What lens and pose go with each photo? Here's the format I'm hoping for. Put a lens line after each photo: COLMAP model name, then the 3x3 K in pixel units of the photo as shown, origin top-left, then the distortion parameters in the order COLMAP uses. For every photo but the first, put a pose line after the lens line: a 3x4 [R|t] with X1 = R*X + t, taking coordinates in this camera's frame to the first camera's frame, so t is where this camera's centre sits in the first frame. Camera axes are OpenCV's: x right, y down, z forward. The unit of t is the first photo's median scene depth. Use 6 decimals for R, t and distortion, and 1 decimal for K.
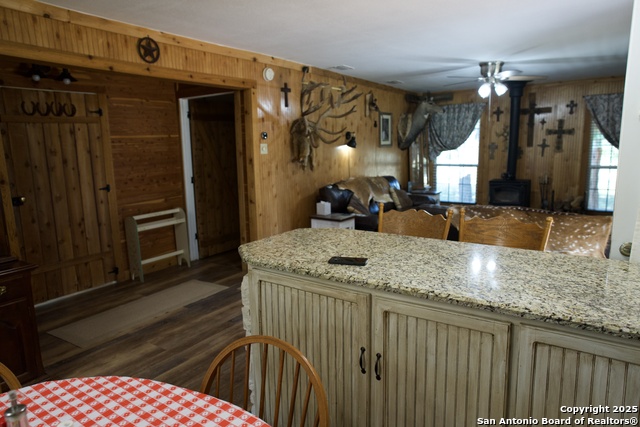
lens RADIAL K [[424.4, 0, 317.6], [0, 424.4, 213.3], [0, 0, 1]] dist [-0.034517, 0.030893]
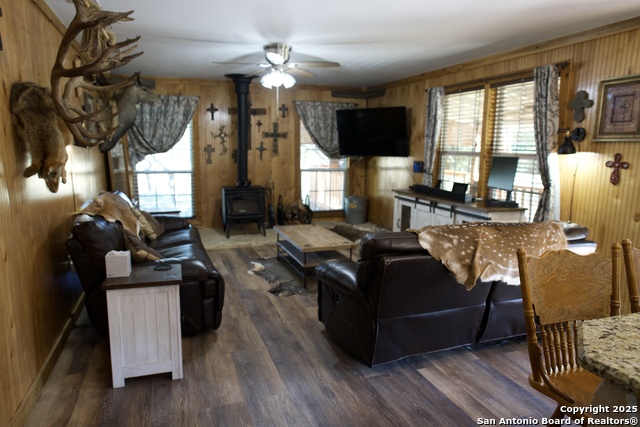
lens RADIAL K [[424.4, 0, 317.9], [0, 424.4, 216.2], [0, 0, 1]] dist [-0.034517, 0.030893]
pose [[0.583702, -0.110090, 0.804470, -0.166631], [0.111671, 0.992235, 0.054760, -0.046052], [-0.804252, 0.057872, 0.591463, 0.325423]]
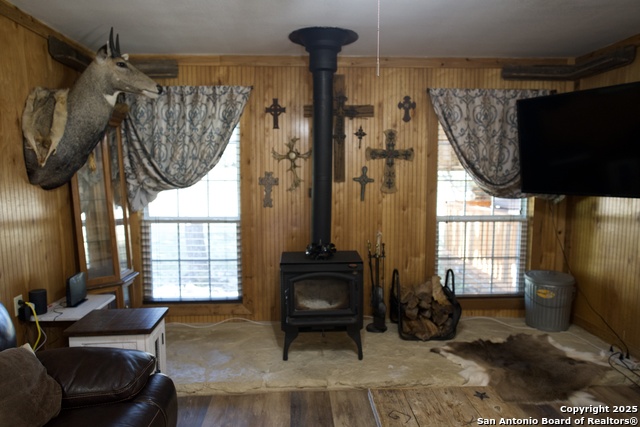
lens RADIAL K [[424.4, 0, 320.4], [0, 424.4, 211.8], [0, 0, 1]] dist [-0.034517, 0.030893]
pose [[0.791396, -0.038384, 0.610098, 0.170732], [0.082716, 0.995572, -0.044661, -0.098589], [-0.605682, 0.085809, 0.791066, 0.598243]]
